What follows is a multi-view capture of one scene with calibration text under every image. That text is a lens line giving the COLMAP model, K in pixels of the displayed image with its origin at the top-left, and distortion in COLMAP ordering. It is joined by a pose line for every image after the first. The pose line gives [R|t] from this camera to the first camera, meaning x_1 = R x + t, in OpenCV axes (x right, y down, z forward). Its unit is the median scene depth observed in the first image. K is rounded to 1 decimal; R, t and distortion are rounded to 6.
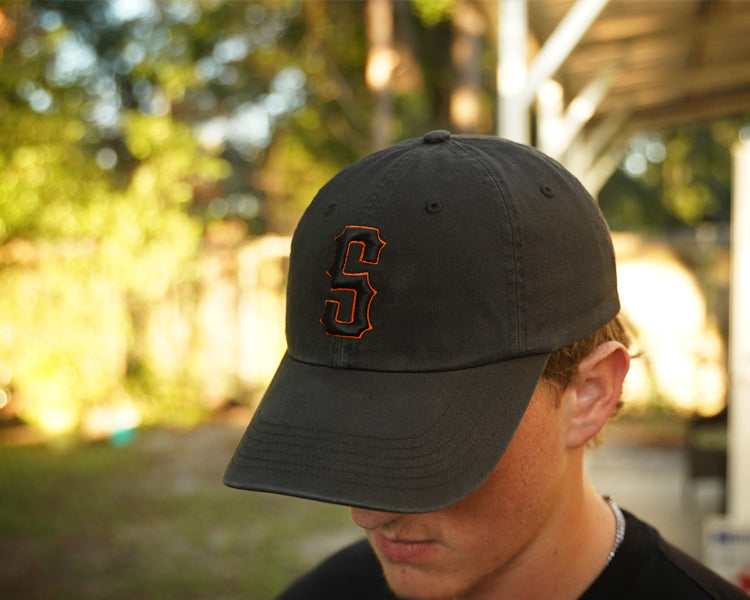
lens RADIAL K [[1504.4, 0, 393.8], [0, 1504.4, 298.2], [0, 0, 1]] dist [0.192133, 0.262765]
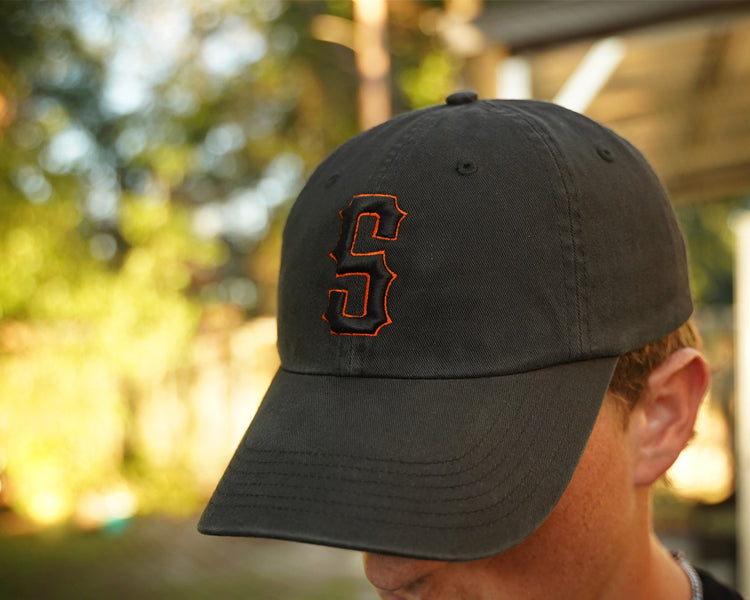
lens RADIAL K [[1343.6, 0, 375.0], [0, 1343.6, 300.0], [0, 0, 1]] dist [-0.180593, 2.280538]
pose [[0.999770, -0.021353, -0.002182, -0.020356], [0.021072, 0.995775, -0.089371, 0.067389], [0.004081, 0.089305, 0.995996, 0.312144]]
